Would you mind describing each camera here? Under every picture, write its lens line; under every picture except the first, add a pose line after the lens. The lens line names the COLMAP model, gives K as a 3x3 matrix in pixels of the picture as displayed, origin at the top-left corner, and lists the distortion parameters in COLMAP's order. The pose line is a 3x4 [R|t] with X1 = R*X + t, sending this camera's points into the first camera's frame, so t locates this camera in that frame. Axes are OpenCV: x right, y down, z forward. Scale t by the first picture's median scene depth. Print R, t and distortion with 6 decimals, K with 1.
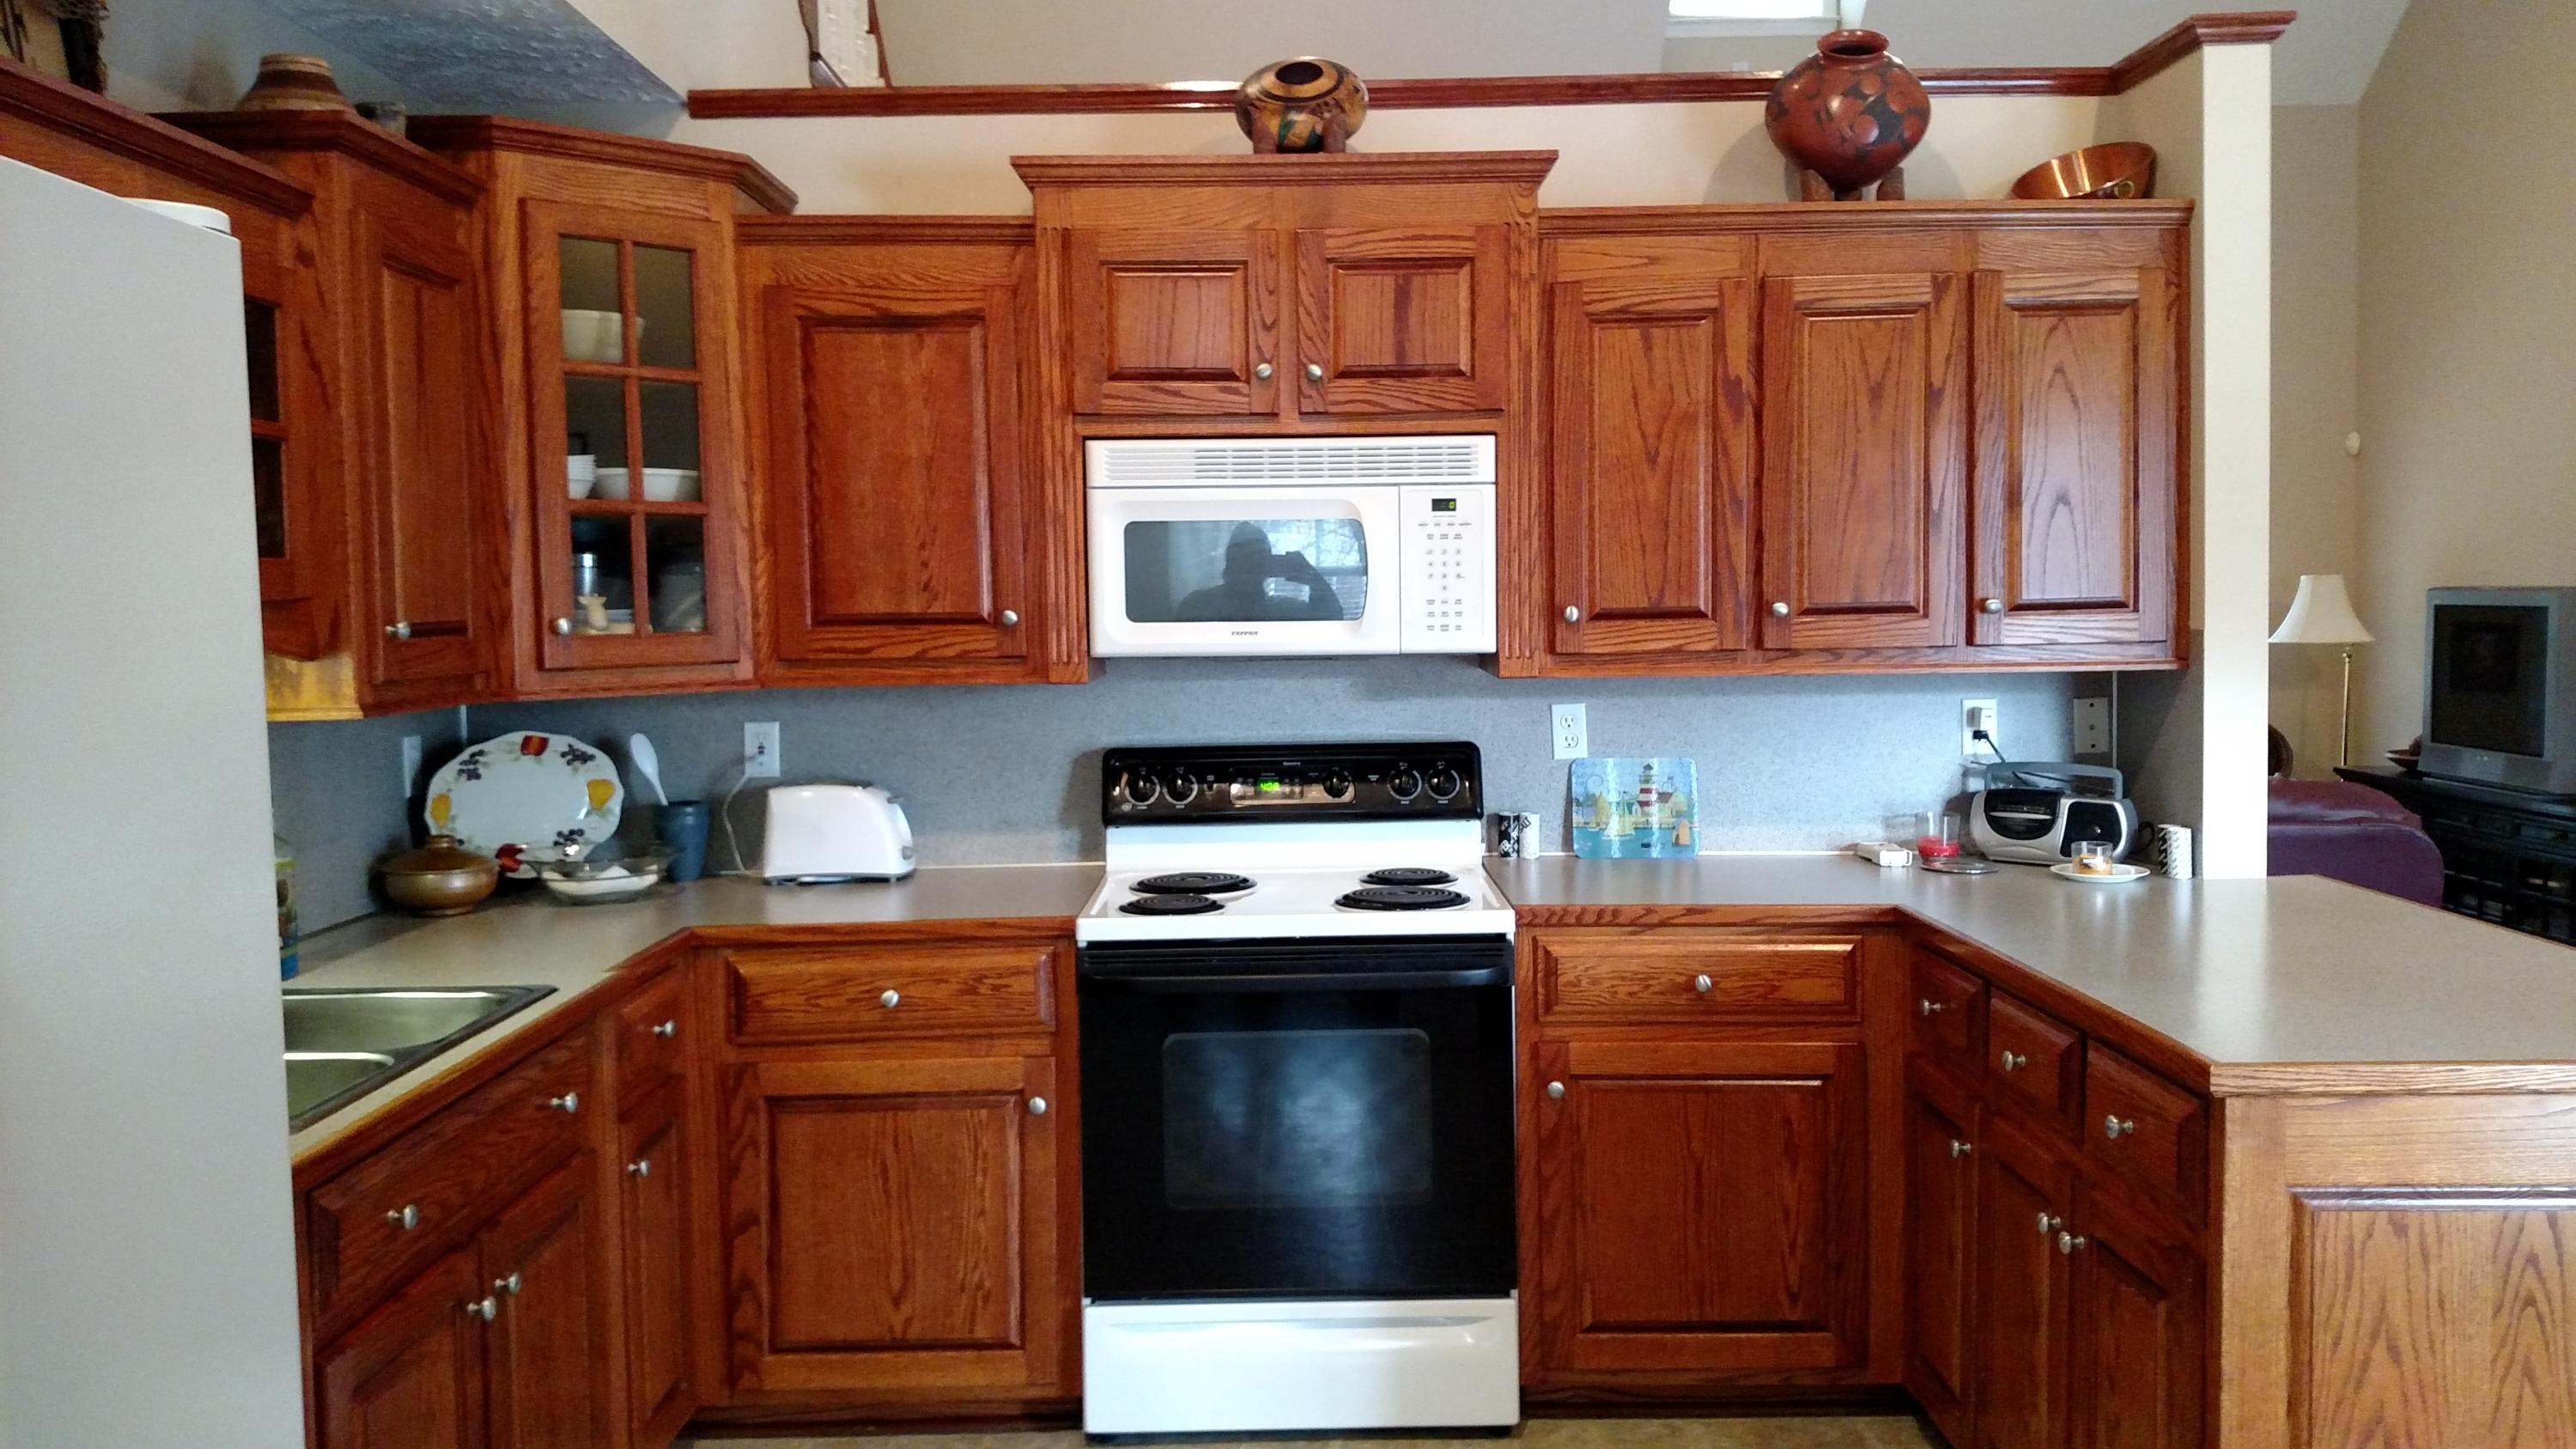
lens RADIAL K [[2000.2, 0, 1290.9], [0, 2000.2, 721.0], [0, 0, 1]] dist [0.209200, -0.418872]
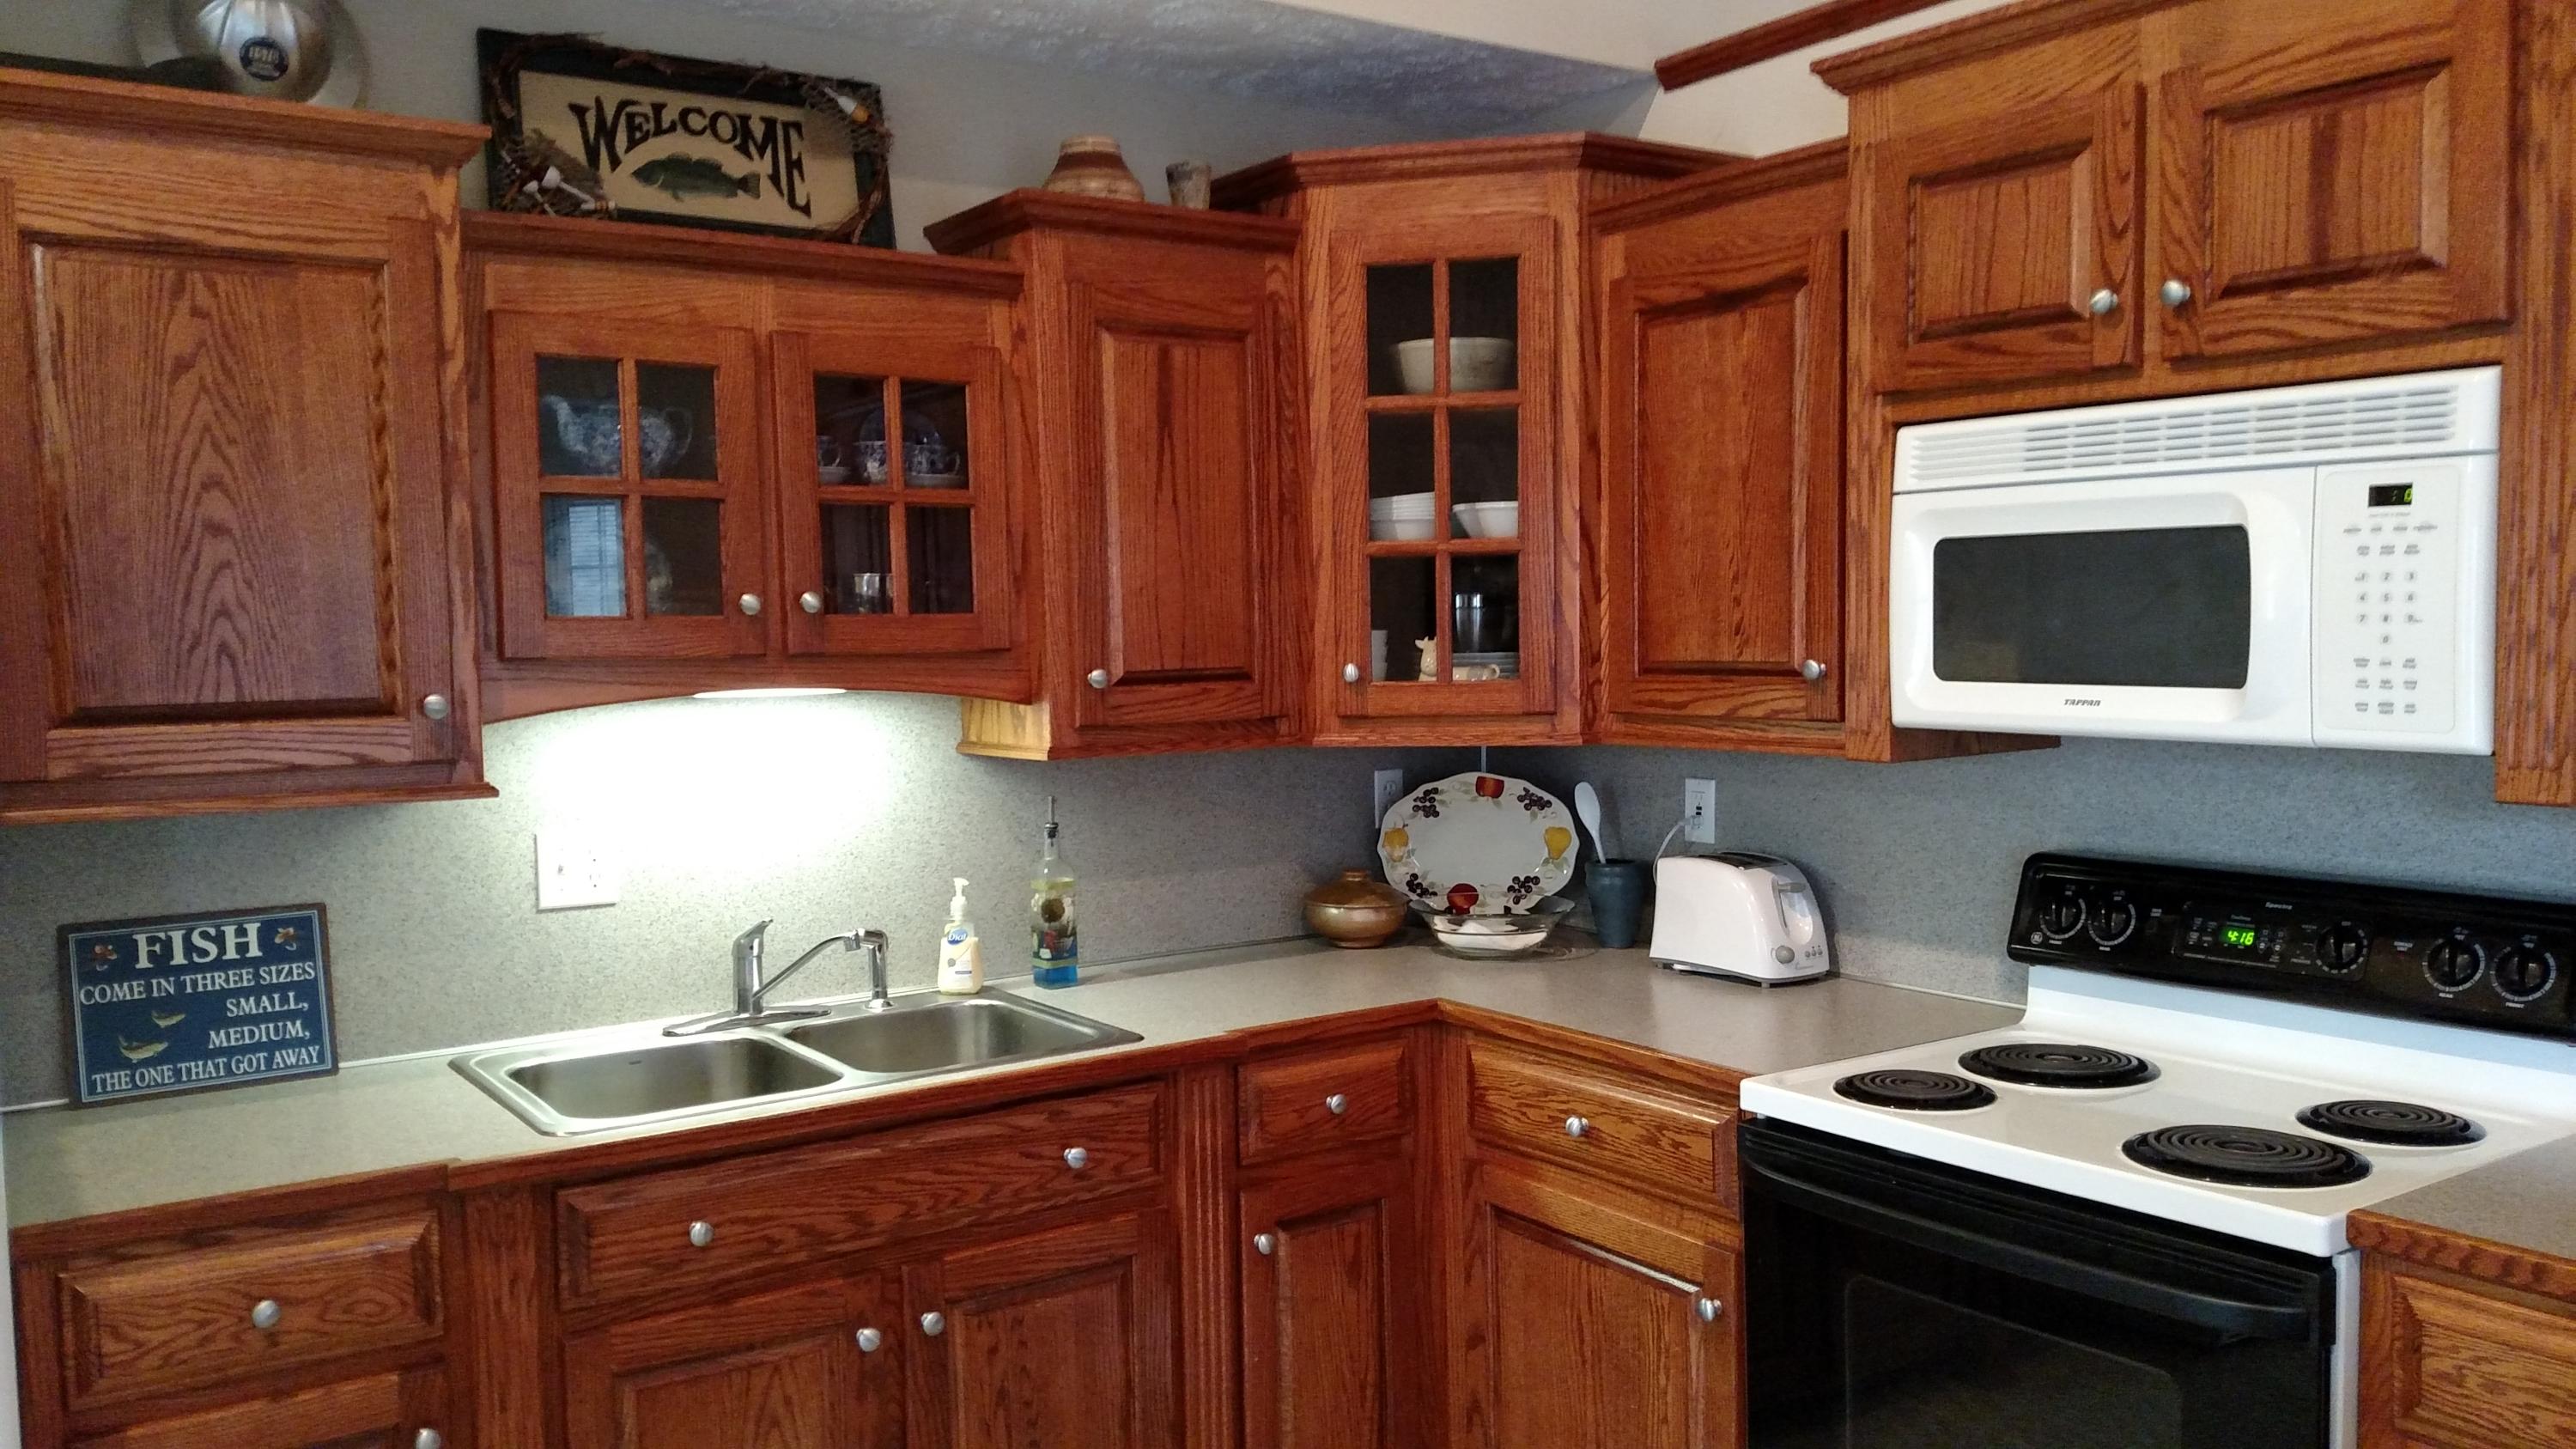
lens RADIAL K [[1973.4, 0, 1287.3], [0, 1973.4, 758.3], [0, 0, 1]] dist [0.133870, -0.227370]
pose [[0.565709, 0.064501, -0.822078, 0.375140], [-0.043978, 0.997877, 0.048030, -0.045969], [0.823431, 0.008982, 0.567345, 0.410612]]
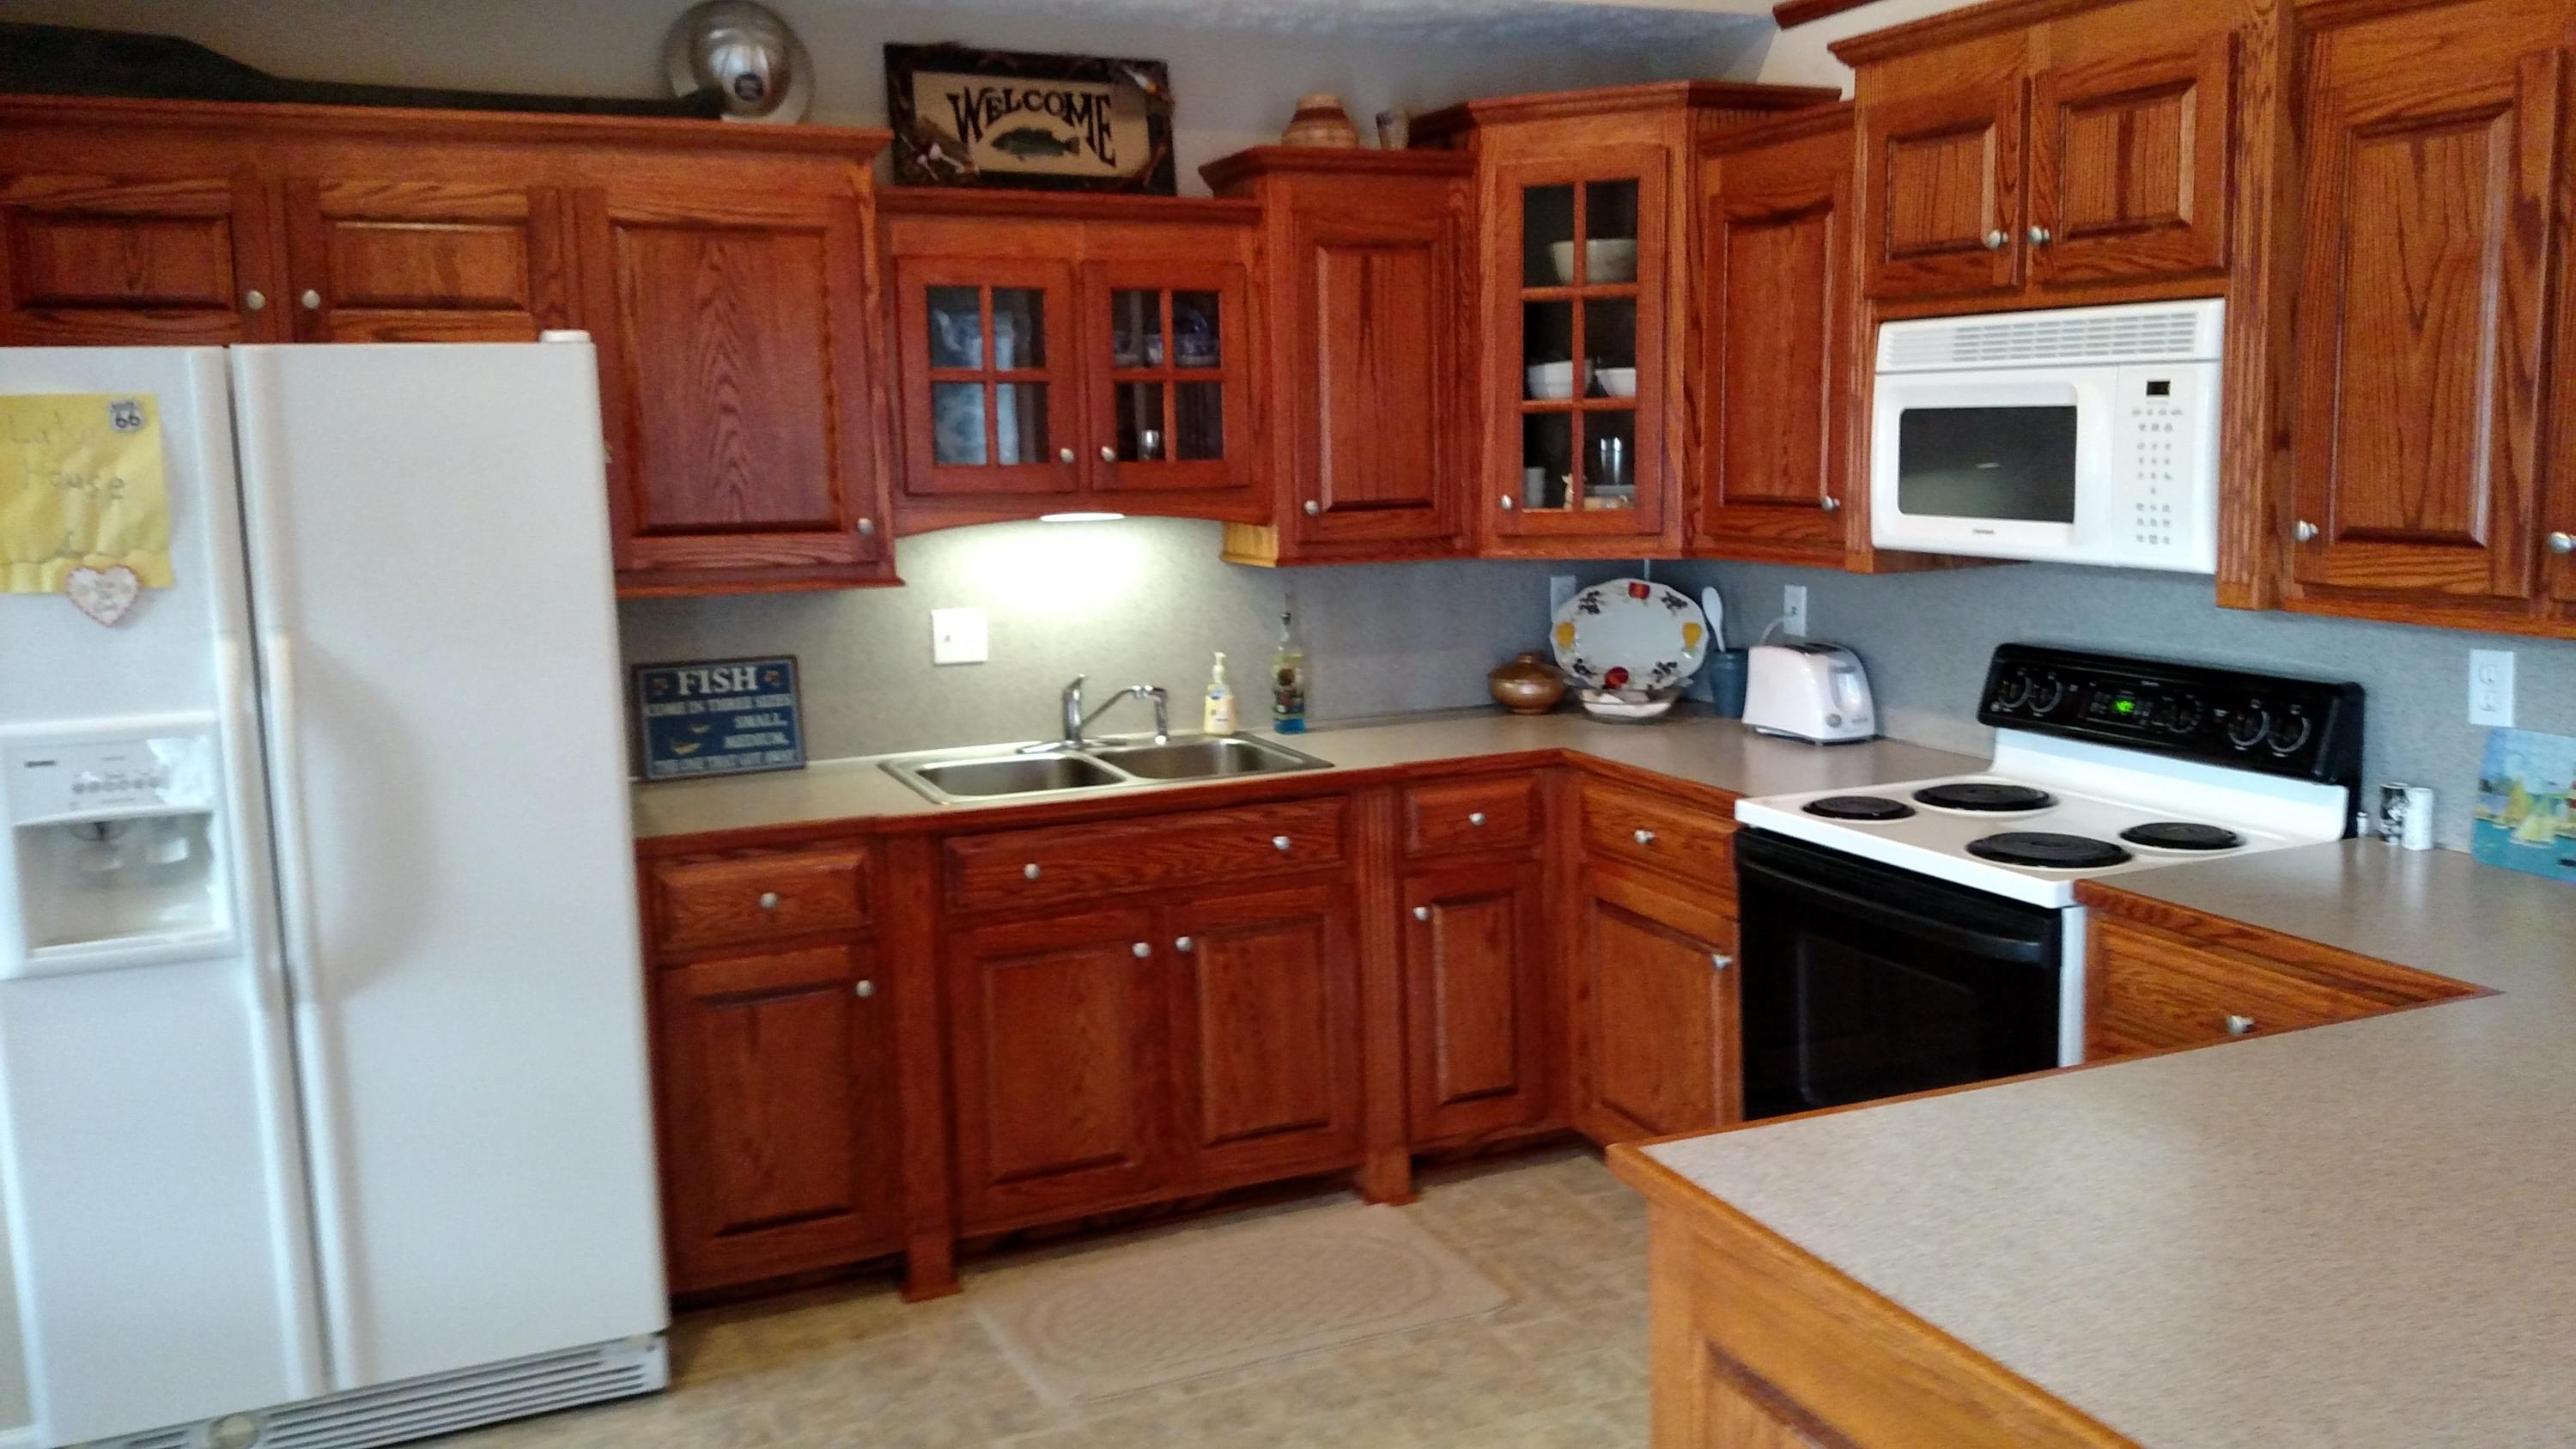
lens RADIAL K [[1973.4, 0, 1287.3], [0, 1973.4, 758.3], [0, 0, 1]] dist [0.133870, -0.227370]
pose [[0.395112, 0.161365, -0.904349, 0.695408], [-0.043708, 0.986639, 0.156952, -0.071678], [0.917592, -0.022486, 0.396886, 0.346431]]
